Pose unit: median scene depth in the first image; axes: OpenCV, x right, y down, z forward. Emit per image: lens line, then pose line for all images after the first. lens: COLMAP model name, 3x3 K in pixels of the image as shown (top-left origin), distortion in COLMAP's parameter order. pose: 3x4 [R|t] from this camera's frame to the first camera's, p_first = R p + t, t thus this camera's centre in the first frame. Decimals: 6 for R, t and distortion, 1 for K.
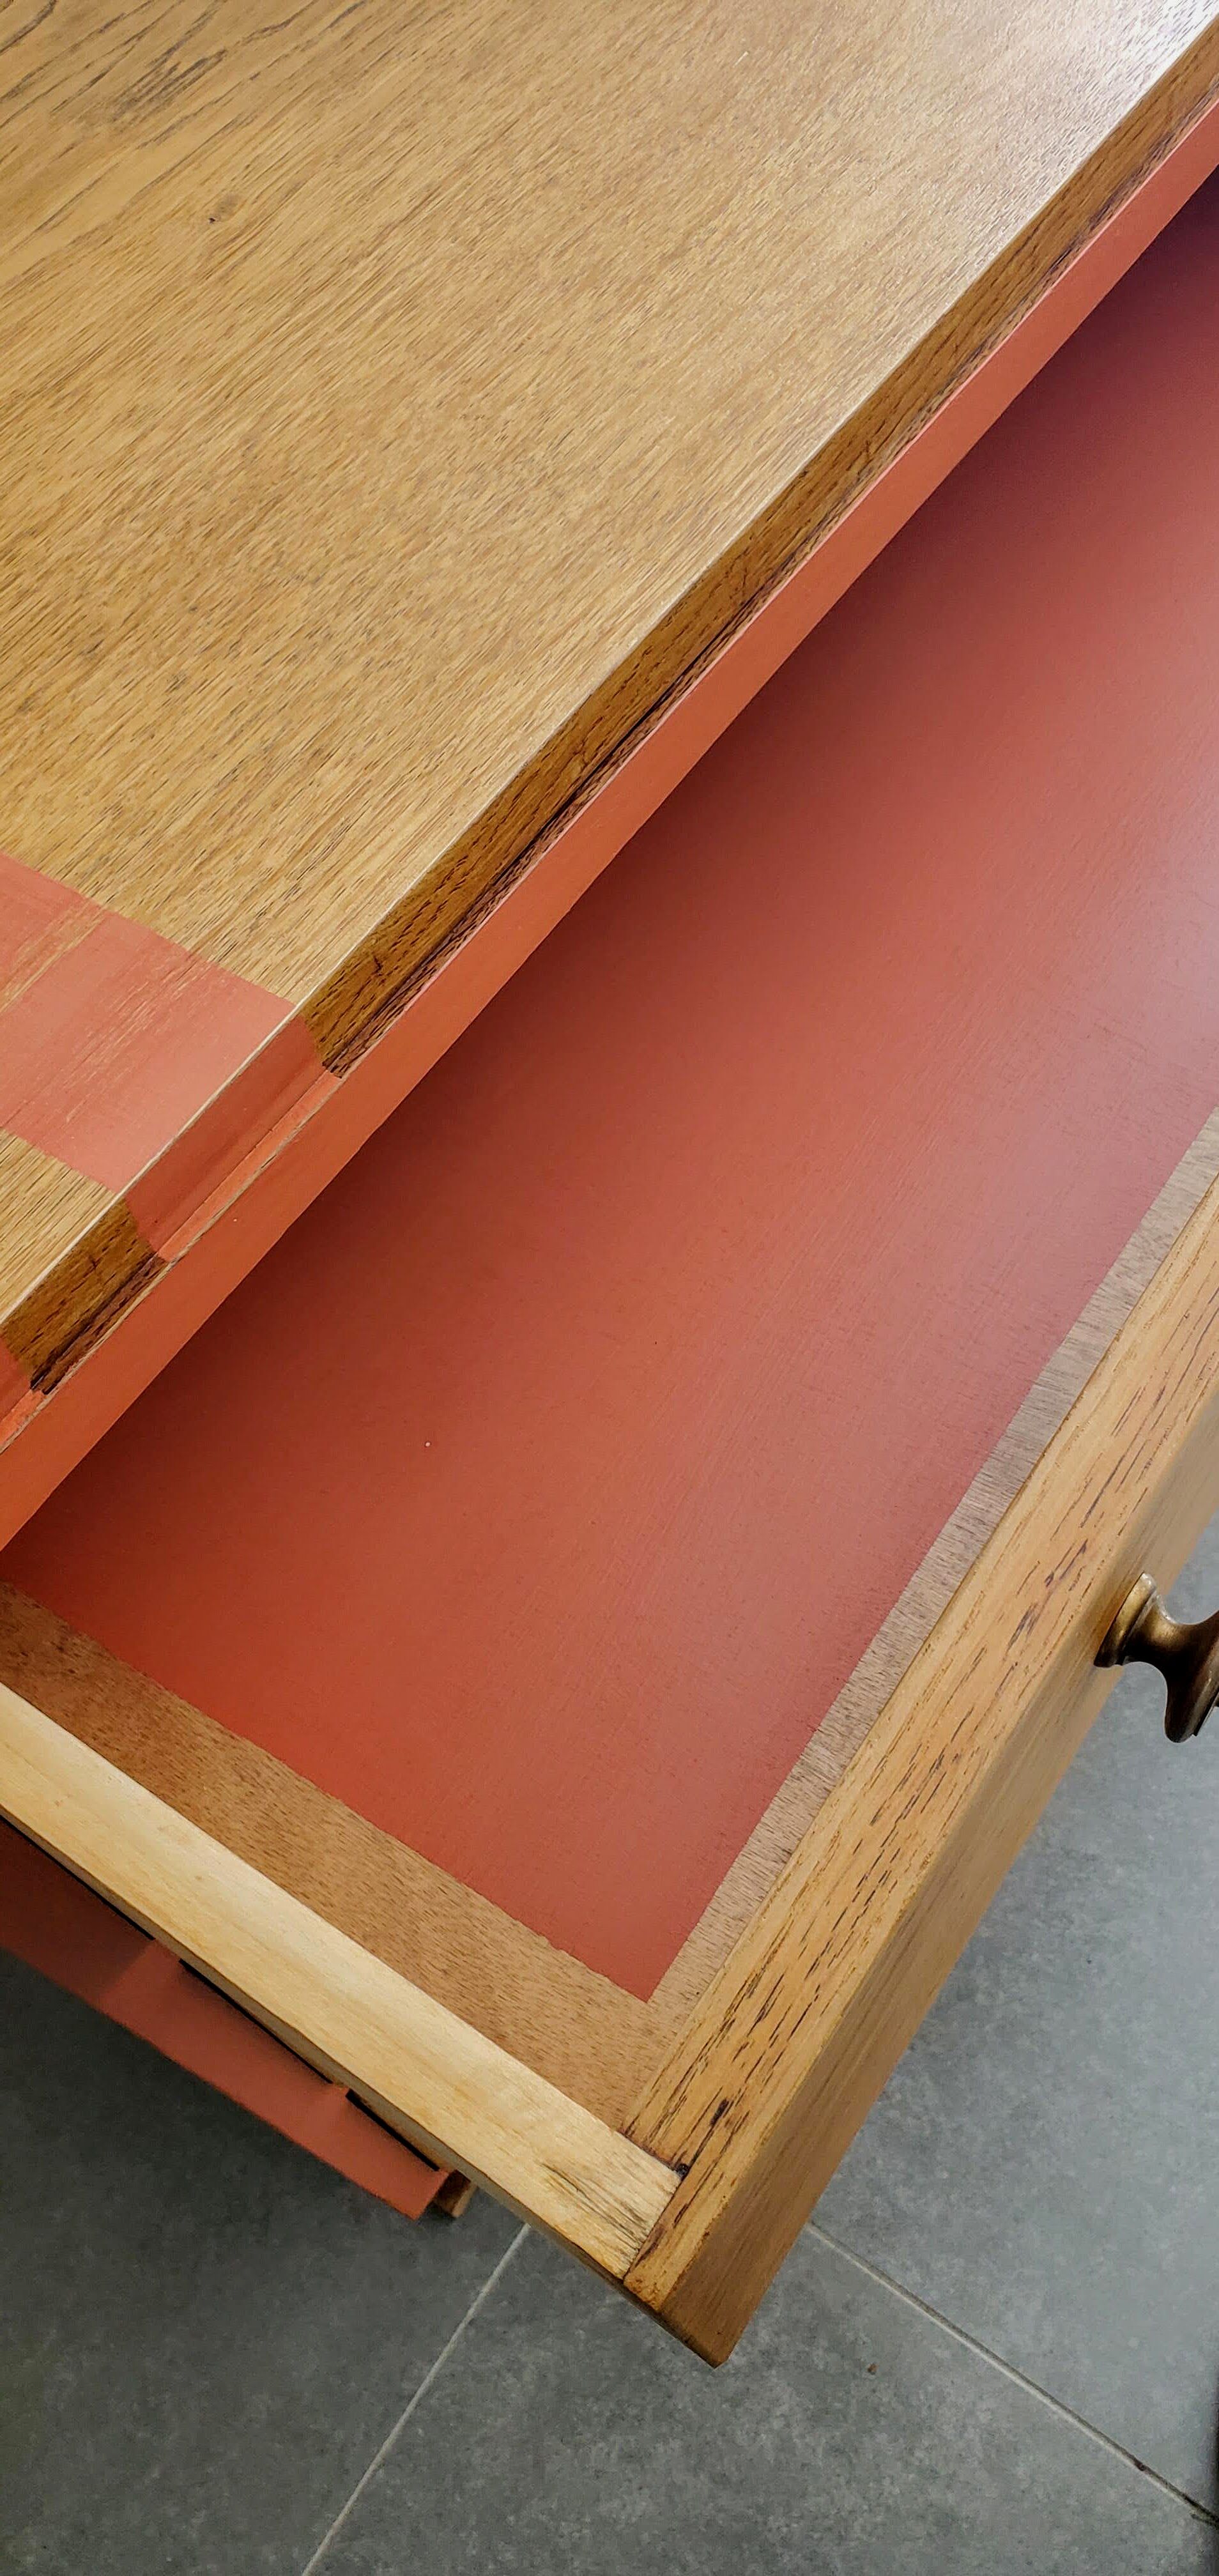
lens RADIAL K [[2061.3, 0, 706.2], [0, 2061.3, 1235.7], [0, 0, 1]] dist [-0.124282, 0.171524]
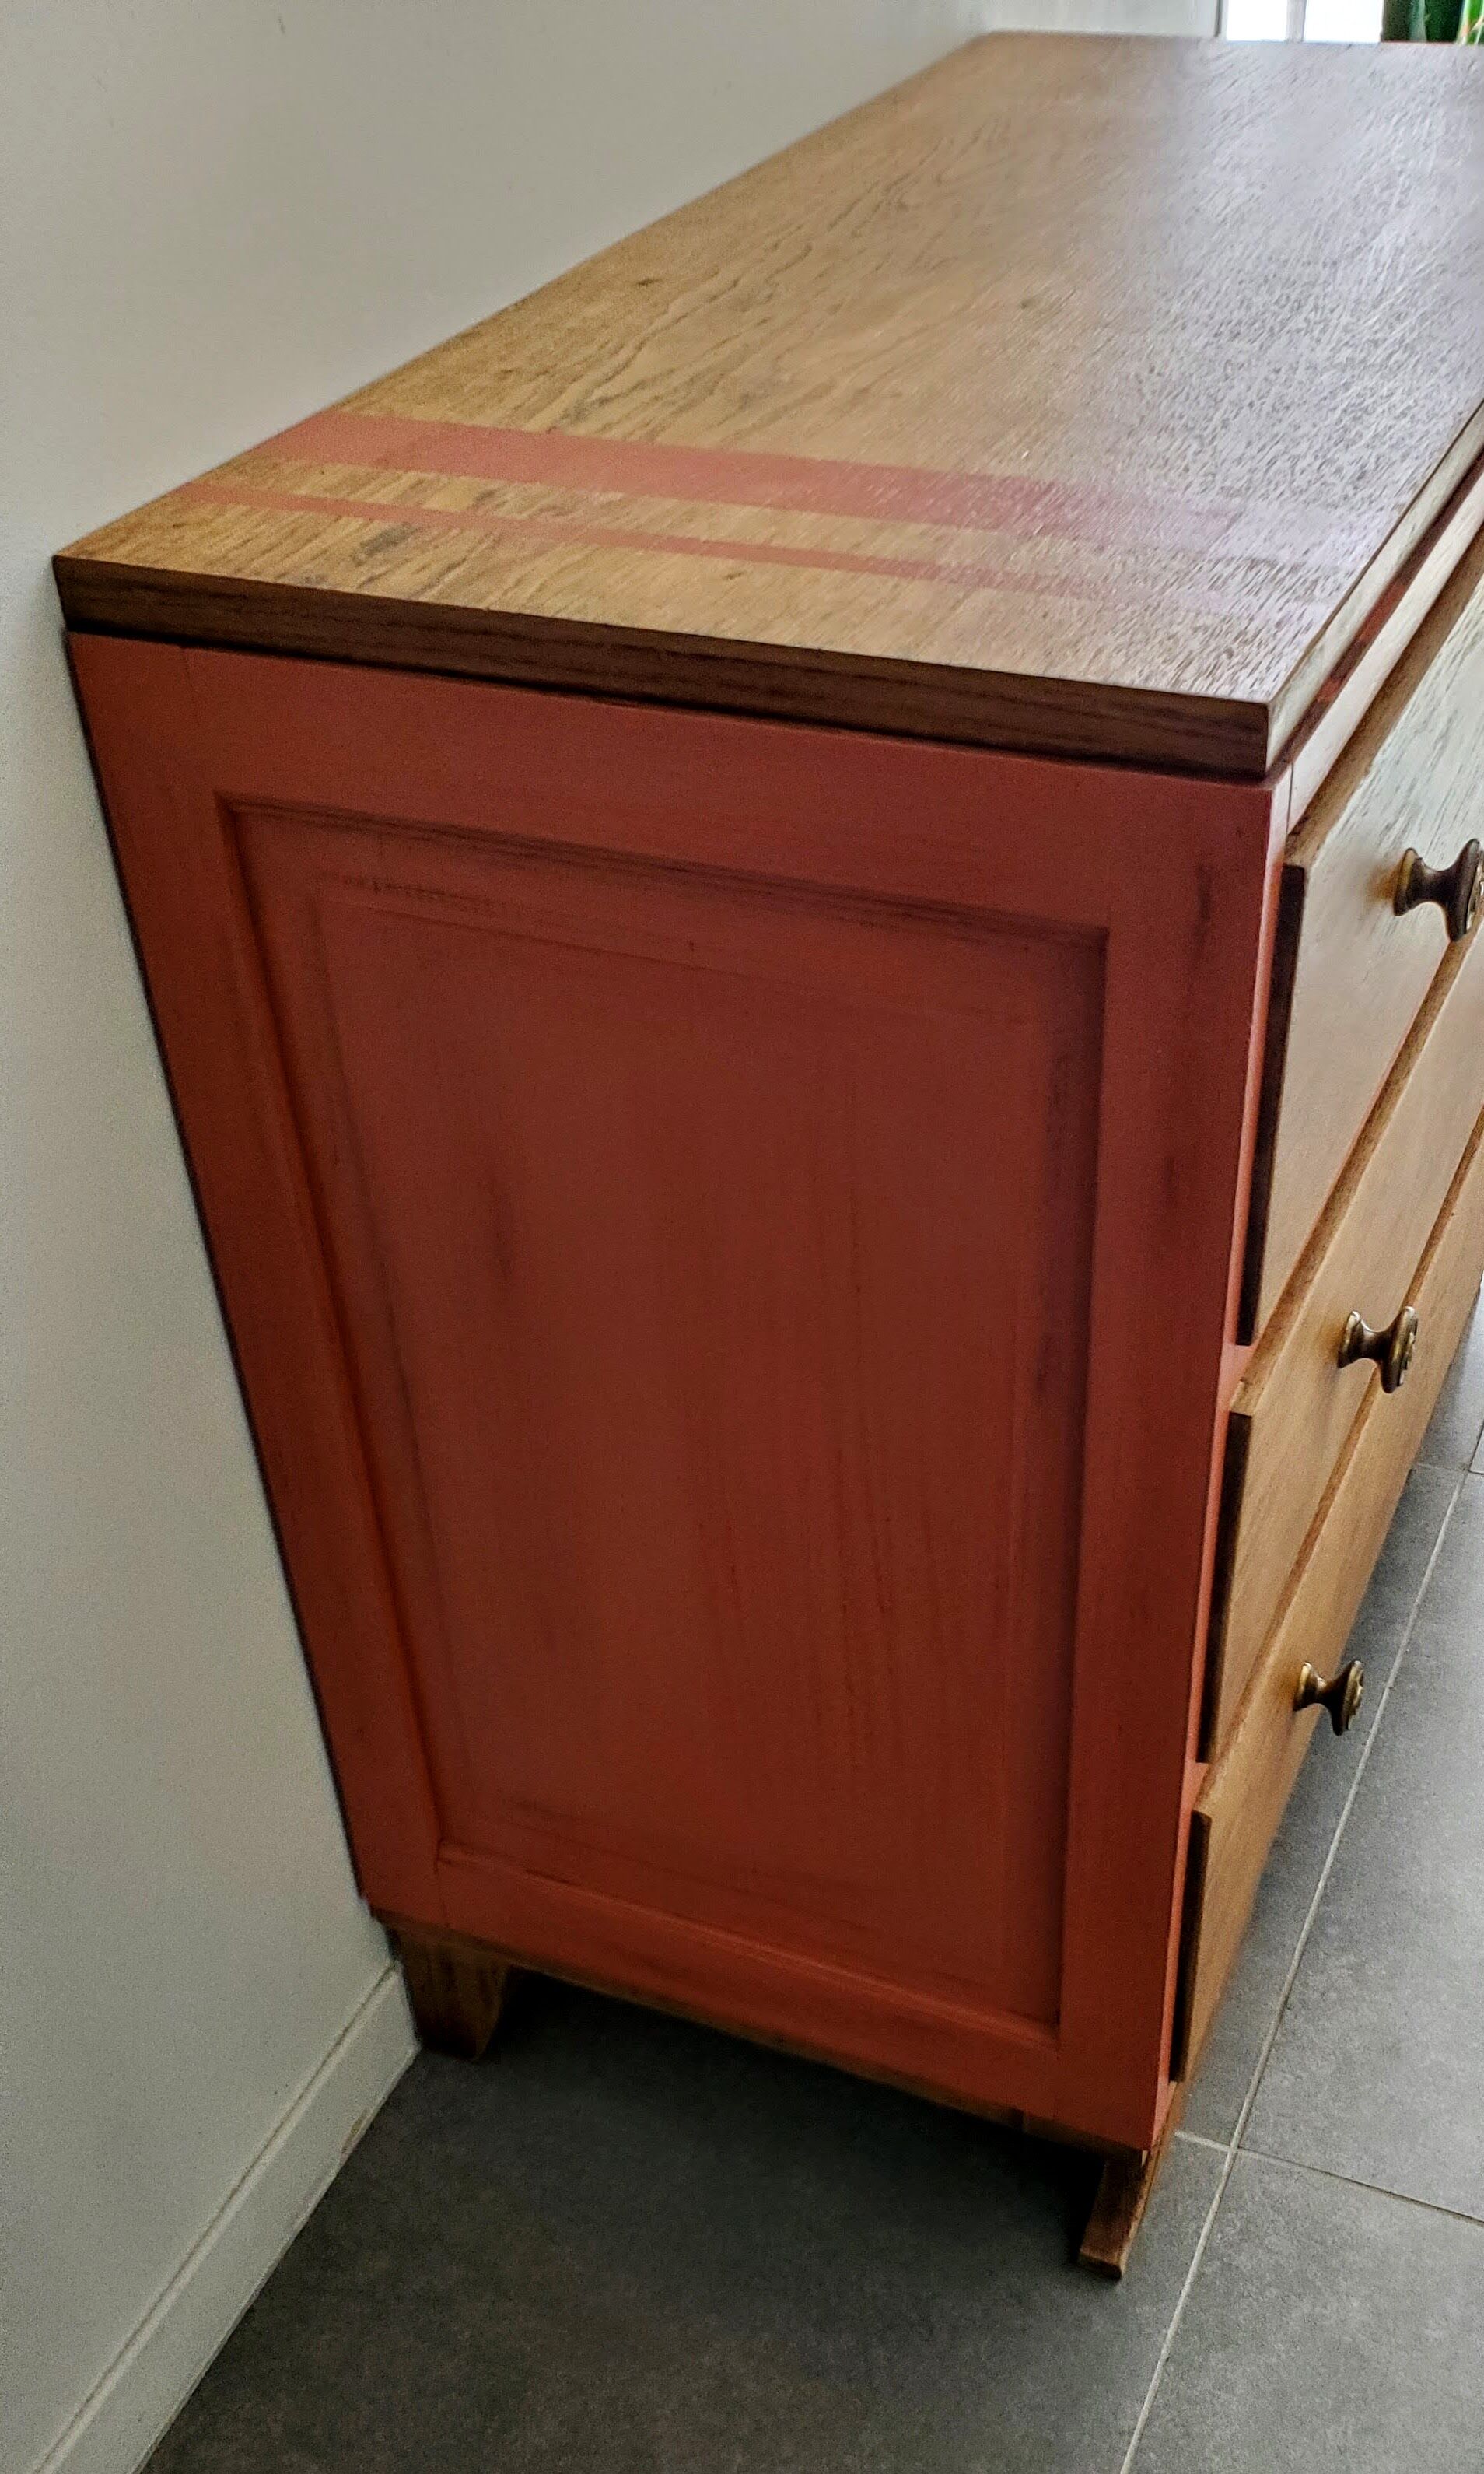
lens RADIAL K [[2403.9, 0, 846.6], [0, 2403.9, 1556.2], [0, 0, 1]] dist [0.007561, 0.031926]
pose [[0.979072, -0.094641, 0.180171, -0.446364], [0.145170, 0.945226, -0.292358, 0.492064], [-0.142633, 0.312395, 0.939183, -0.202817]]
